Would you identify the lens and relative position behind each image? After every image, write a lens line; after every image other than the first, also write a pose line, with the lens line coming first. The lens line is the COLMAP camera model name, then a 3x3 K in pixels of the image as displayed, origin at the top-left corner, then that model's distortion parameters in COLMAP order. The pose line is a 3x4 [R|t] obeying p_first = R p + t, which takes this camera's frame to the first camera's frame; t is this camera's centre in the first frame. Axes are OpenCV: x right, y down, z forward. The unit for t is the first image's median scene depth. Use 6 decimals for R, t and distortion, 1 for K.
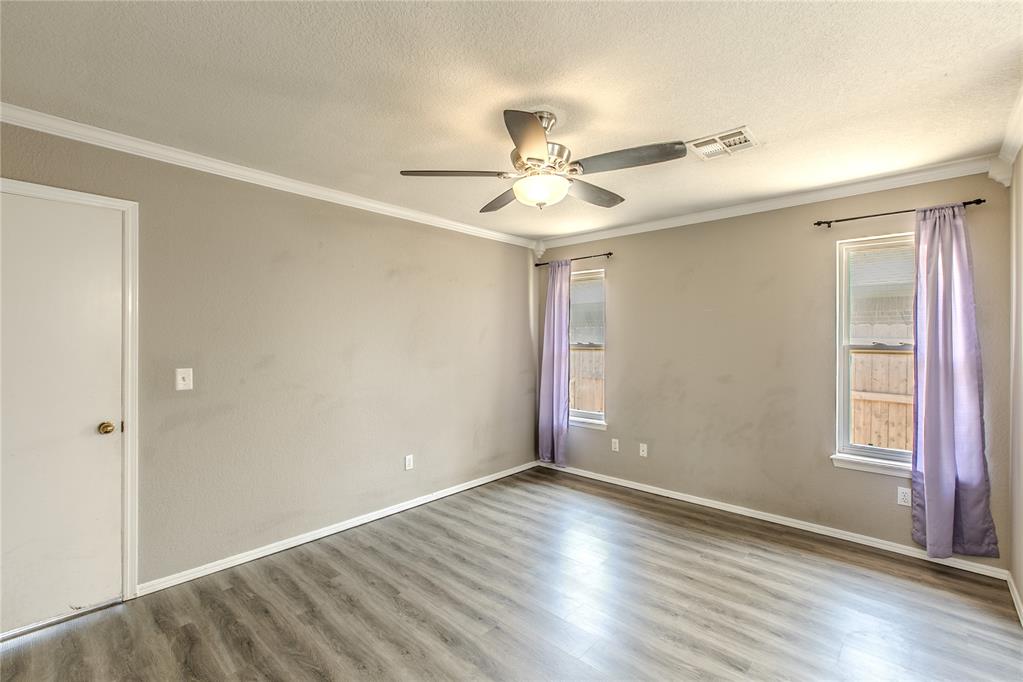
lens RADIAL K [[464.3, 0, 509.8], [0, 464.3, 336.1], [0, 0, 1]] dist [0.000590, -0.000261]
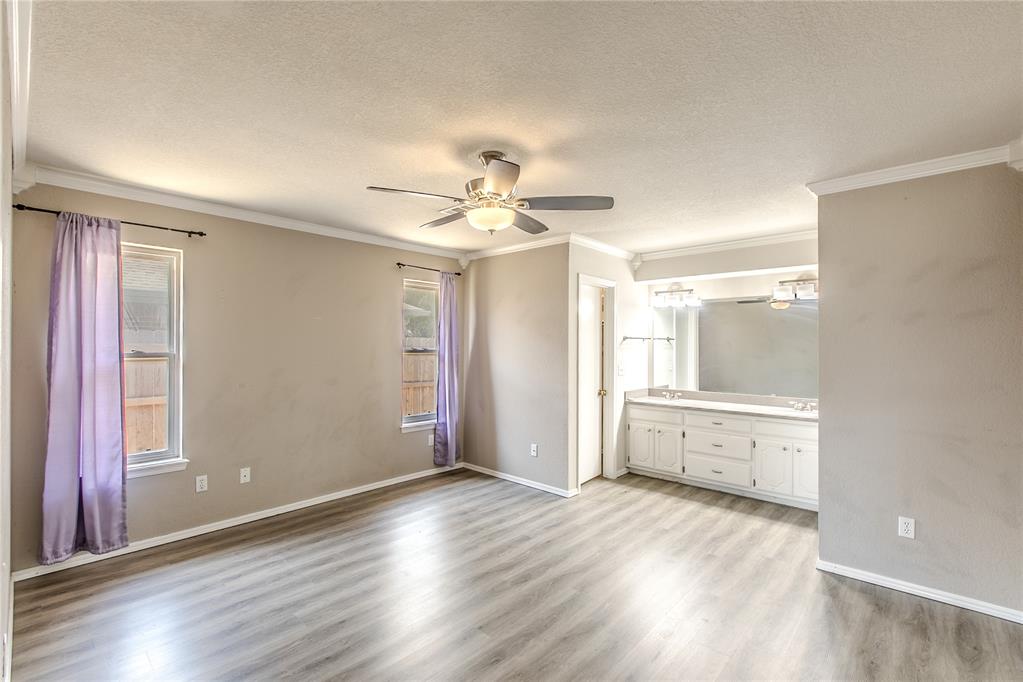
lens RADIAL K [[452.6, 0, 513.0], [0, 452.6, 343.8], [0, 0, 1]] dist [0.000014, -0.000051]
pose [[-0.014597, 0.004376, 0.999884, -0.623358], [-0.007287, 0.999963, -0.004483, 0.003665], [-0.999867, -0.007352, -0.014564, 0.582945]]
